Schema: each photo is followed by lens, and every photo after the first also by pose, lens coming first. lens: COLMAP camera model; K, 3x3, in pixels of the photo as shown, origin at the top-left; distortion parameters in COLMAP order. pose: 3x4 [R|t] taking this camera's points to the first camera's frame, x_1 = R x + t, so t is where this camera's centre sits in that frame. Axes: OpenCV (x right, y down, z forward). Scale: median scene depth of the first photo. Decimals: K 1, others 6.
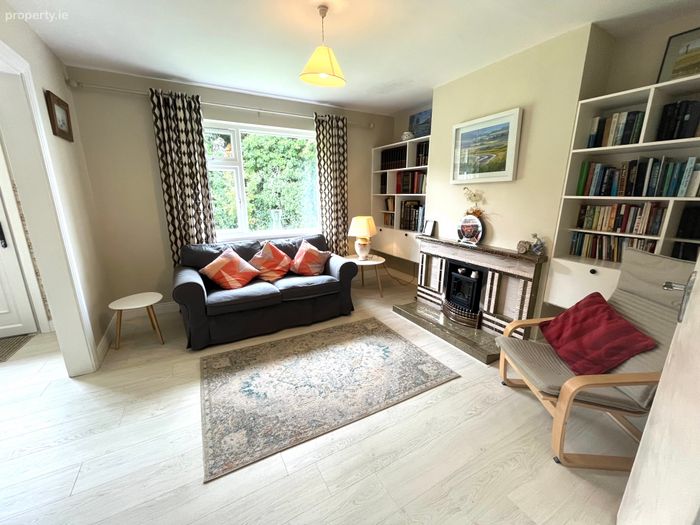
lens RADIAL K [[284.1, 0, 347.0], [0, 284.1, 263.2], [0, 0, 1]] dist [-0.001674, -0.000968]
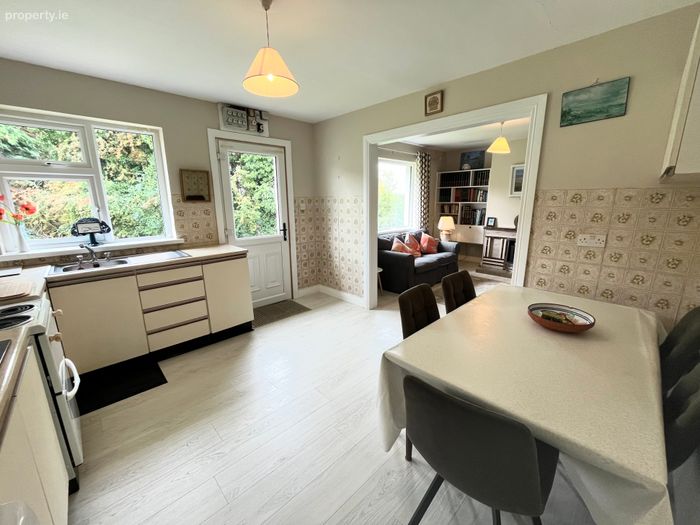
lens RADIAL K [[284.1, 0, 349.3], [0, 284.1, 265.0], [0, 0, 1]] dist [-0.001674, -0.000968]
pose [[0.966322, -0.066399, 0.248622, -1.150551], [0.070160, 0.997516, -0.006287, 0.098940], [-0.247587, 0.023519, 0.968580, -0.514169]]
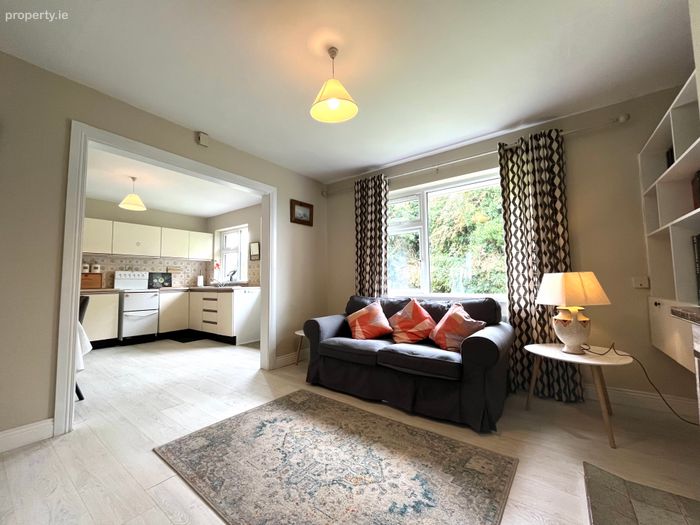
lens RADIAL K [[284.1, 0, 347.8], [0, 284.1, 262.3], [0, 0, 1]] dist [-0.001674, -0.000968]
pose [[0.406232, -0.066814, -0.911324, 0.510292], [-0.209058, 0.964075, -0.163871, 0.000232], [0.889534, 0.257089, 0.377670, 0.524432]]
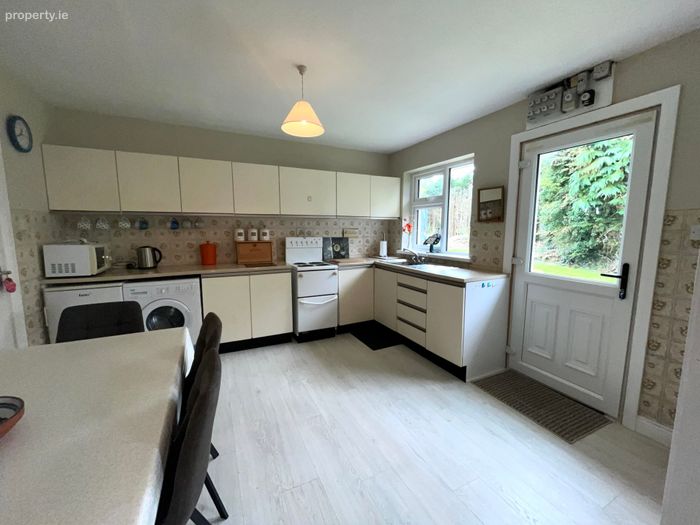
lens RADIAL K [[284.1, 0, 352.3], [0, 284.1, 262.7], [0, 0, 1]] dist [-0.001674, -0.000968]
pose [[-0.051115, 0.118492, -0.991638, -0.398168], [-0.243265, 0.961552, 0.127436, -0.062887], [0.968612, 0.247745, -0.020325, 0.269819]]
